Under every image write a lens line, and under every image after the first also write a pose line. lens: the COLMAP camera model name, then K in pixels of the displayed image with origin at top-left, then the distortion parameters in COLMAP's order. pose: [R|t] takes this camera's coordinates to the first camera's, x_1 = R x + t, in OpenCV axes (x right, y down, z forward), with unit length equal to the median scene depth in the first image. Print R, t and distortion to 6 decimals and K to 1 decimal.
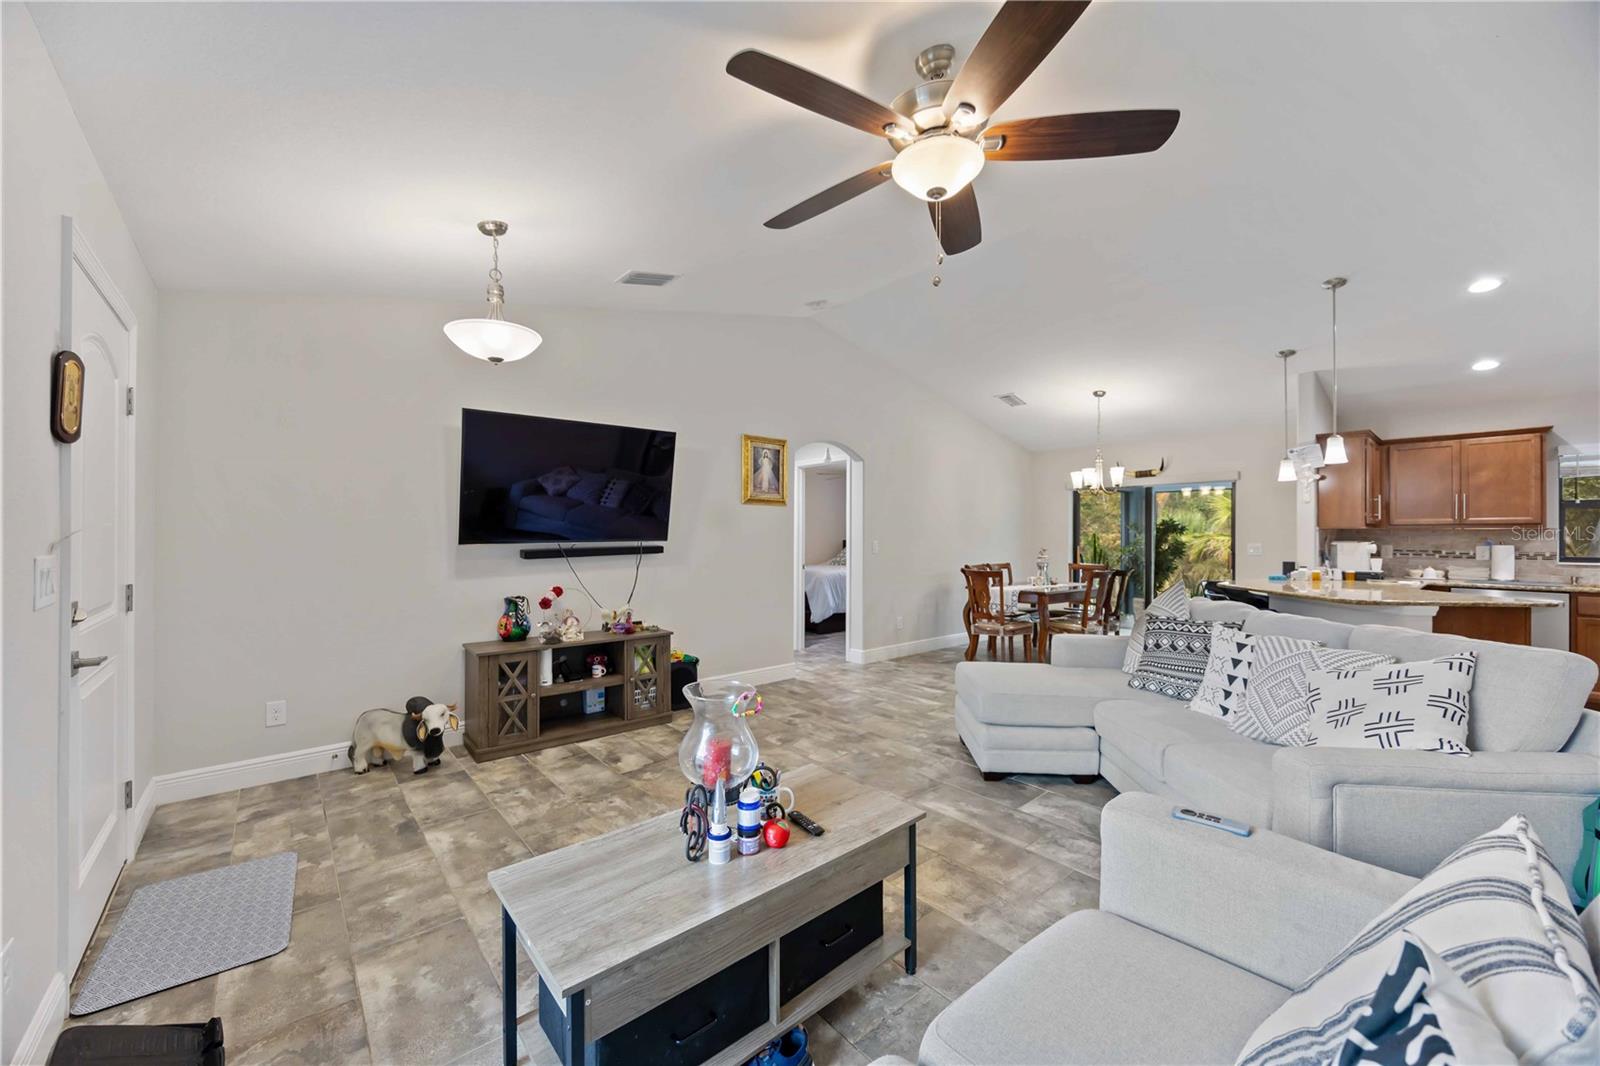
lens RADIAL K [[603.2, 0, 807.2], [0, 603.2, 531.3], [0, 0, 1]] dist [-0.002484, 0.000102]
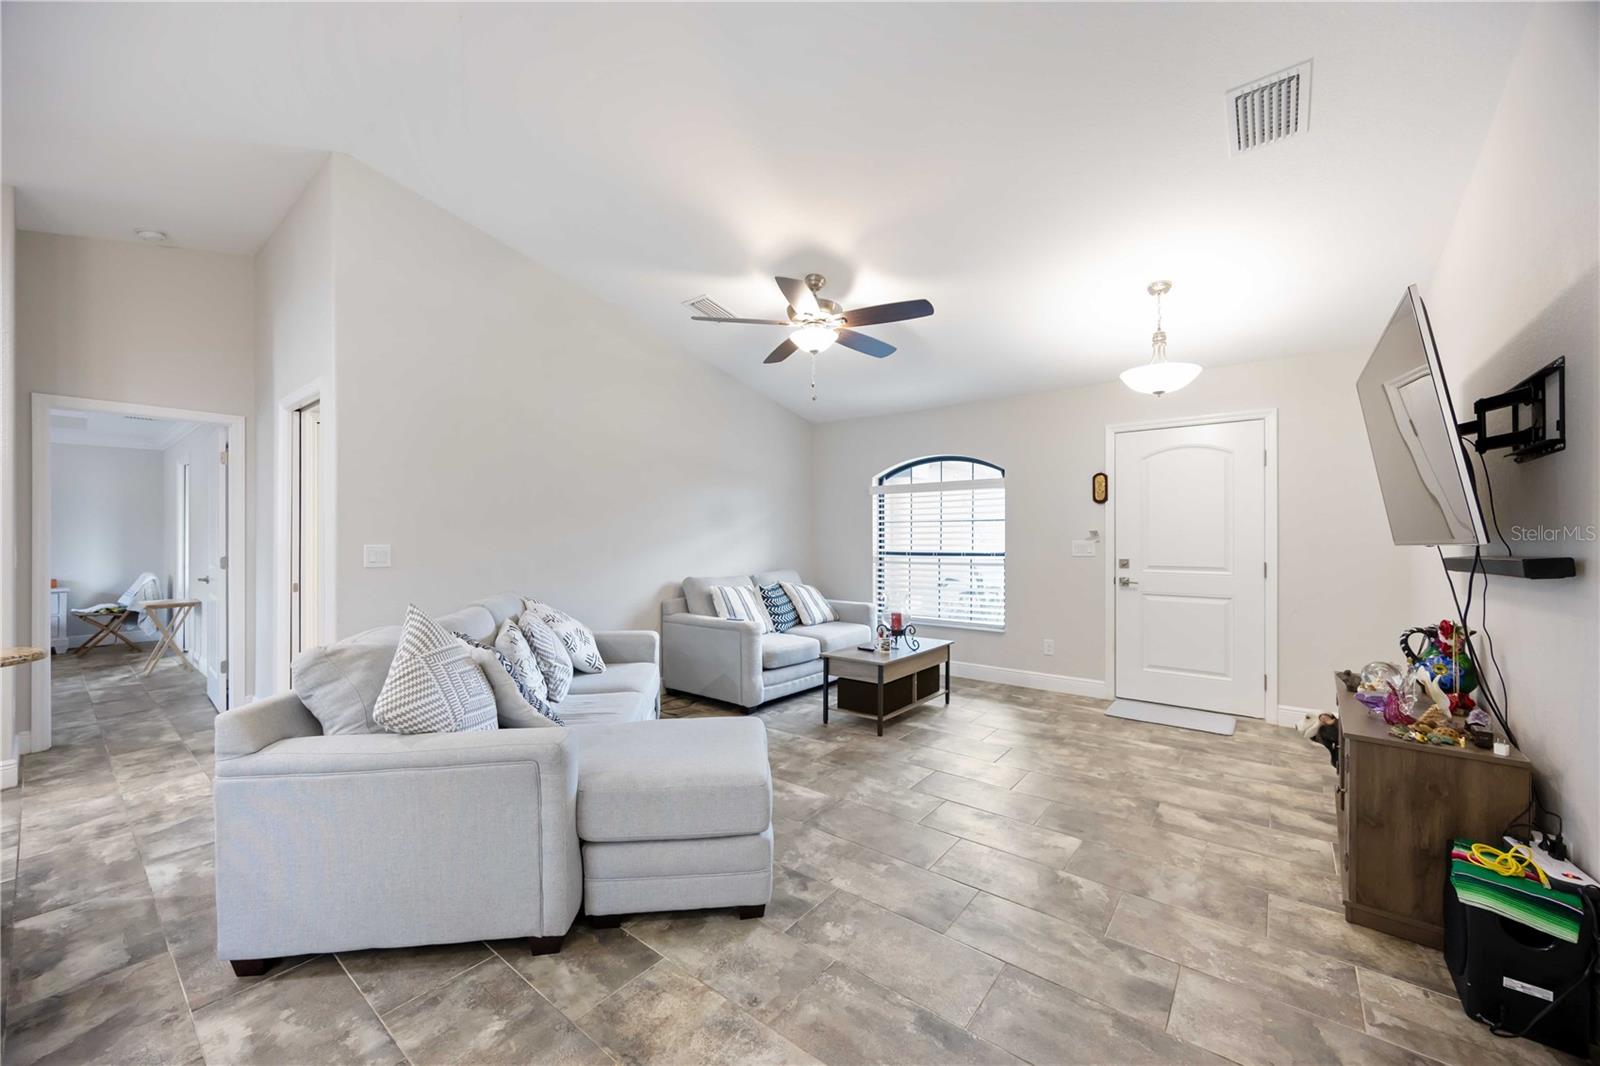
lens RADIAL K [[611.0, 0, 800.7], [0, 611.0, 528.7], [0, 0, 1]] dist [-0.006223, 0.001544]
pose [[-0.984575, -0.003770, -0.174920, 0.315180], [-0.000258, 0.999798, -0.020093, 0.015647], [0.174960, -0.019738, -0.984378, 1.536484]]
